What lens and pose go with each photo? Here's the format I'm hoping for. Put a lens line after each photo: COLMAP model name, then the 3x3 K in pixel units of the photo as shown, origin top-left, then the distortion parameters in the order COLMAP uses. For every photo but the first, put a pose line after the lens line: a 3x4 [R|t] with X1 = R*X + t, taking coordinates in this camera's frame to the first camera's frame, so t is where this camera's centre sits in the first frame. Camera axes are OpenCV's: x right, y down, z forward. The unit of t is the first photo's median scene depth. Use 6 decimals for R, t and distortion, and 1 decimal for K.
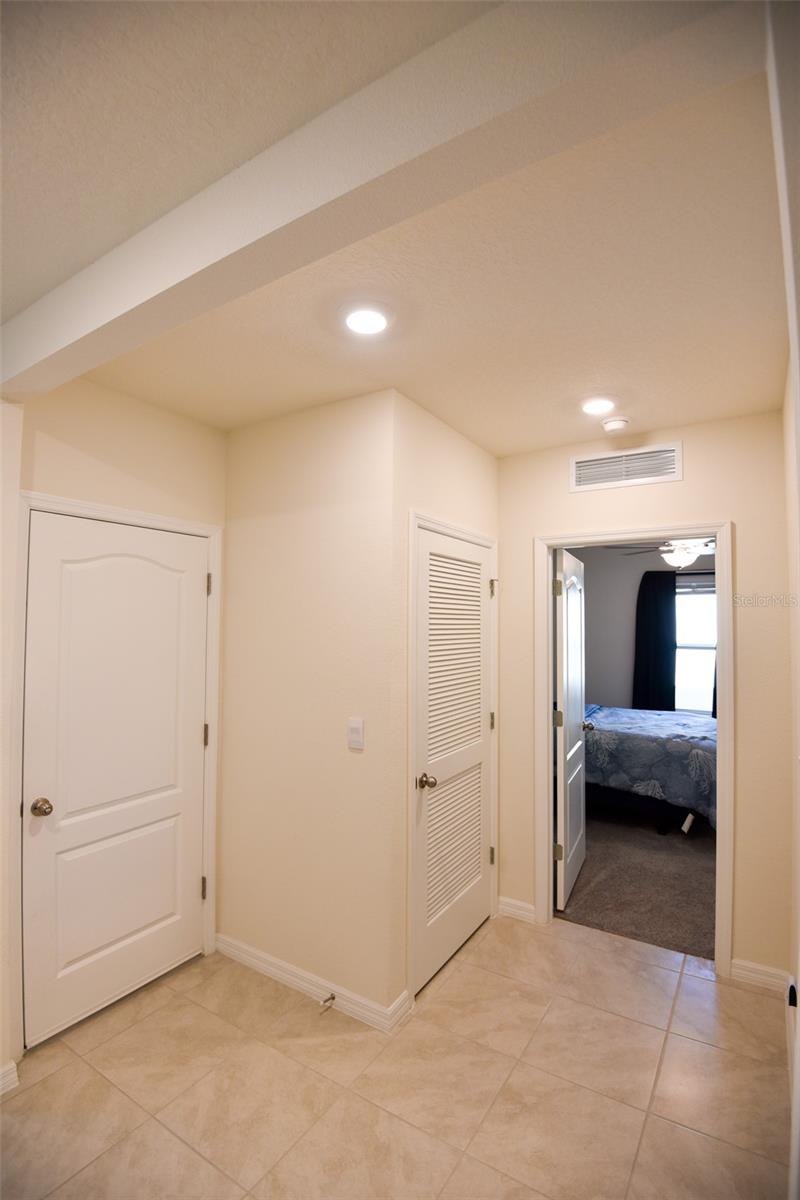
lens RADIAL K [[557.0, 0, 393.5], [0, 557.0, 605.1], [0, 0, 1]] dist [-0.021367, -0.006653]
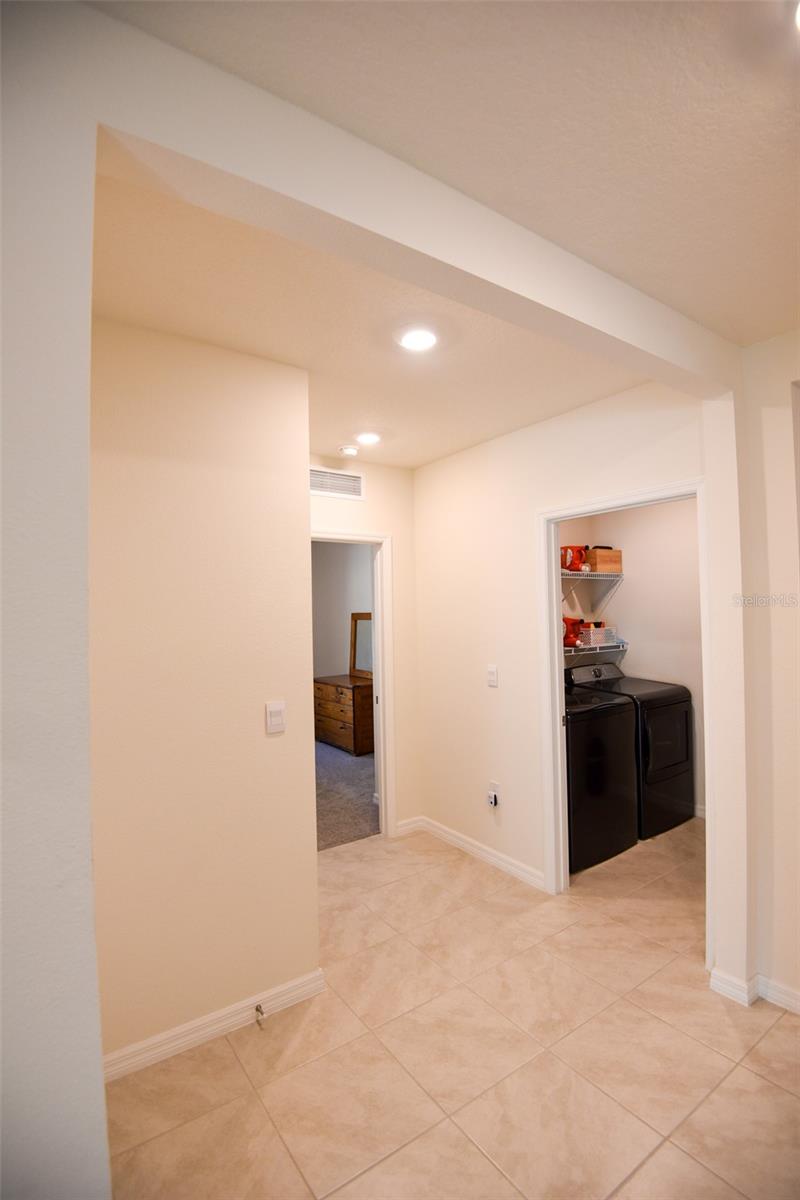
lens RADIAL K [[557.0, 0, 394.0], [0, 557.0, 594.4], [0, 0, 1]] dist [-0.021367, -0.006653]
pose [[0.384715, 0.016611, 0.922886, -0.957321], [-0.009895, 0.999855, -0.013871, 0.039505], [-0.922982, -0.003796, 0.384823, 0.486314]]
